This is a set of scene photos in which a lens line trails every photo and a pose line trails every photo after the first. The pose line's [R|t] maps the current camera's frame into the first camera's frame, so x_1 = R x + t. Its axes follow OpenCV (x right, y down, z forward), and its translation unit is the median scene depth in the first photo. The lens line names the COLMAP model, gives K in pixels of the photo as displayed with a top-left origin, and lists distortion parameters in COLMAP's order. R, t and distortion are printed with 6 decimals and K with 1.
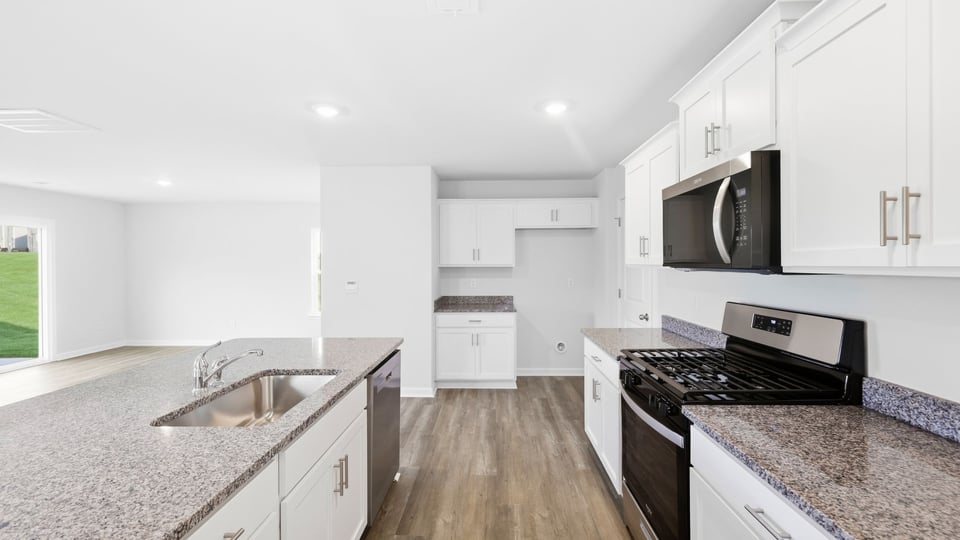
lens RADIAL K [[415.1, 0, 479.7], [0, 415.1, 268.9], [0, 0, 1]] dist [0.012524, -0.000580]
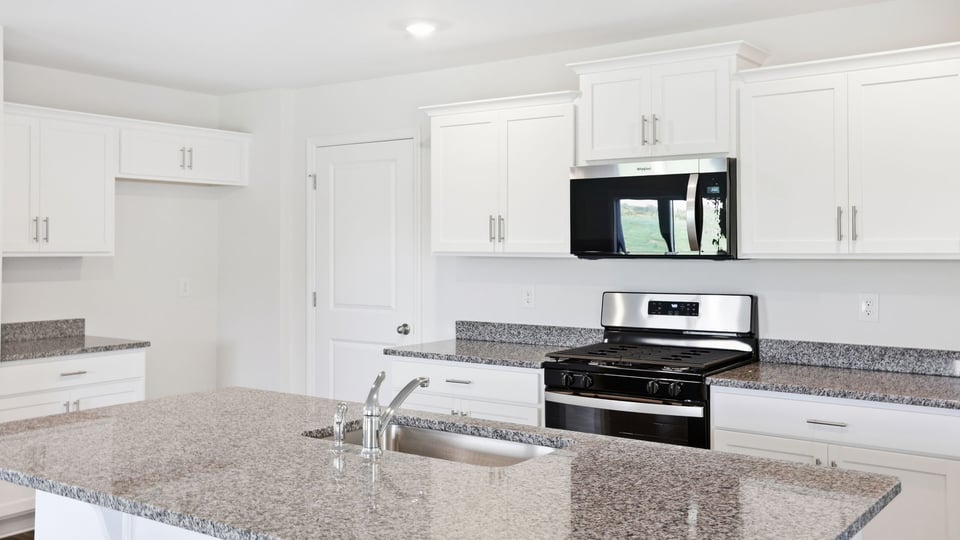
lens RADIAL K [[942.8, 0, 475.6], [0, 942.8, 233.1], [0, 0, 1]] dist [0.040338, 0.000000]
pose [[0.562531, 0.016863, 0.826604, -1.646482], [0.007880, 0.999637, -0.025756, -0.000503], [-0.826739, 0.021002, 0.562194, 0.063414]]
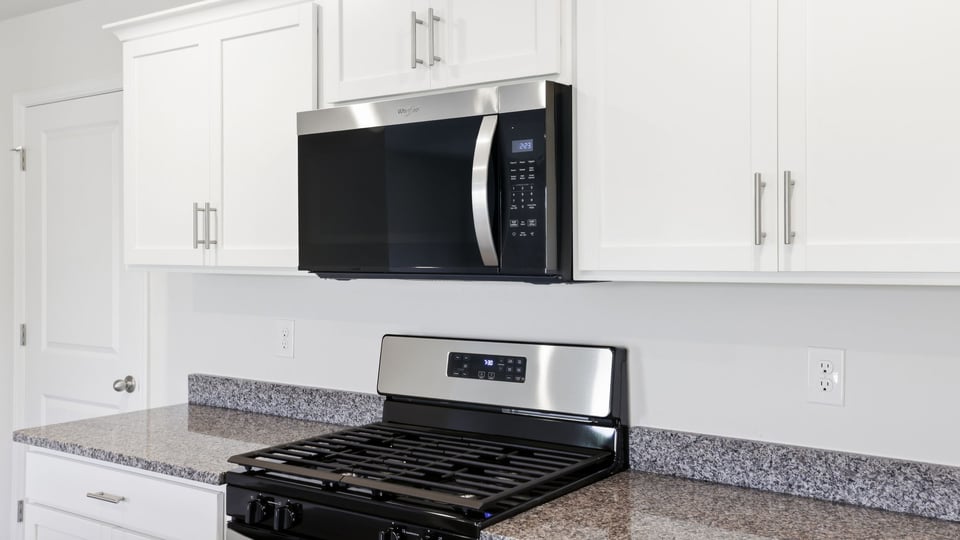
lens RADIAL K [[942.8, 0, 472.8], [0, 942.8, 255.9], [0, 0, 1]] dist [0.040338, 0.000000]
pose [[0.568873, 0.005328, 0.822408, -0.439911], [0.007006, 0.999911, -0.011324, -0.010932], [-0.822395, 0.012203, 0.568786, 0.259741]]
